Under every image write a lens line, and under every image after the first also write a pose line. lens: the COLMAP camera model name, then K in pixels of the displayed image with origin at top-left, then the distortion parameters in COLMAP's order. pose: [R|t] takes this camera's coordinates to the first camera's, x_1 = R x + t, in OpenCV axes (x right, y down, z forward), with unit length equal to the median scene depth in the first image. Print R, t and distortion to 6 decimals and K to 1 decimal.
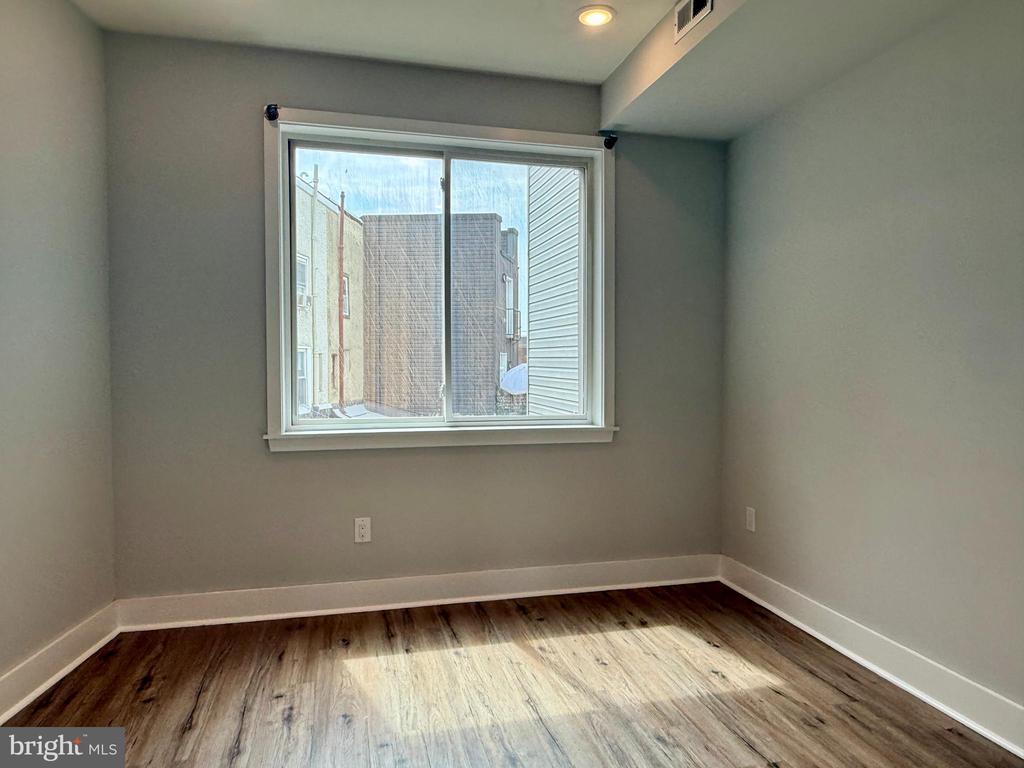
lens RADIAL K [[713.8, 0, 512.0], [0, 713.8, 384.0], [0, 0, 1]] dist [-0.024357, 0.004806]
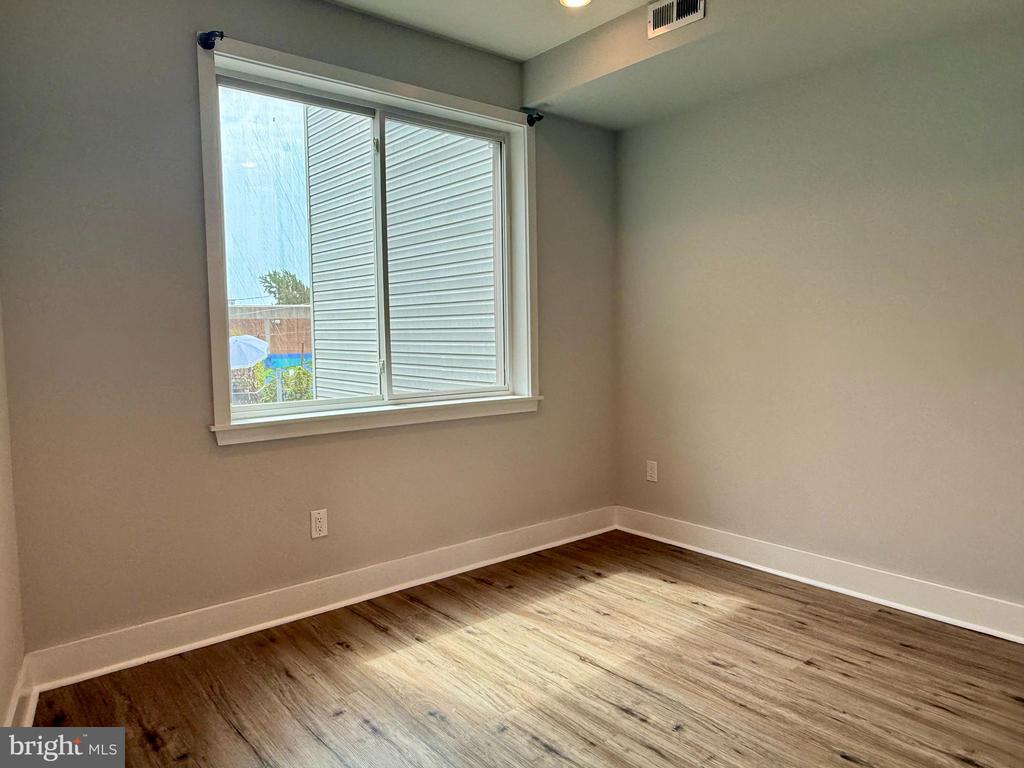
lens RADIAL K [[713.8, 0, 512.0], [0, 713.8, 384.0], [0, 0, 1]] dist [-0.024357, 0.004806]
pose [[0.900598, -0.044728, 0.432346, -0.400880], [0.026392, 0.998483, 0.048321, -0.010952], [-0.433852, -0.032107, 0.900412, 0.087593]]
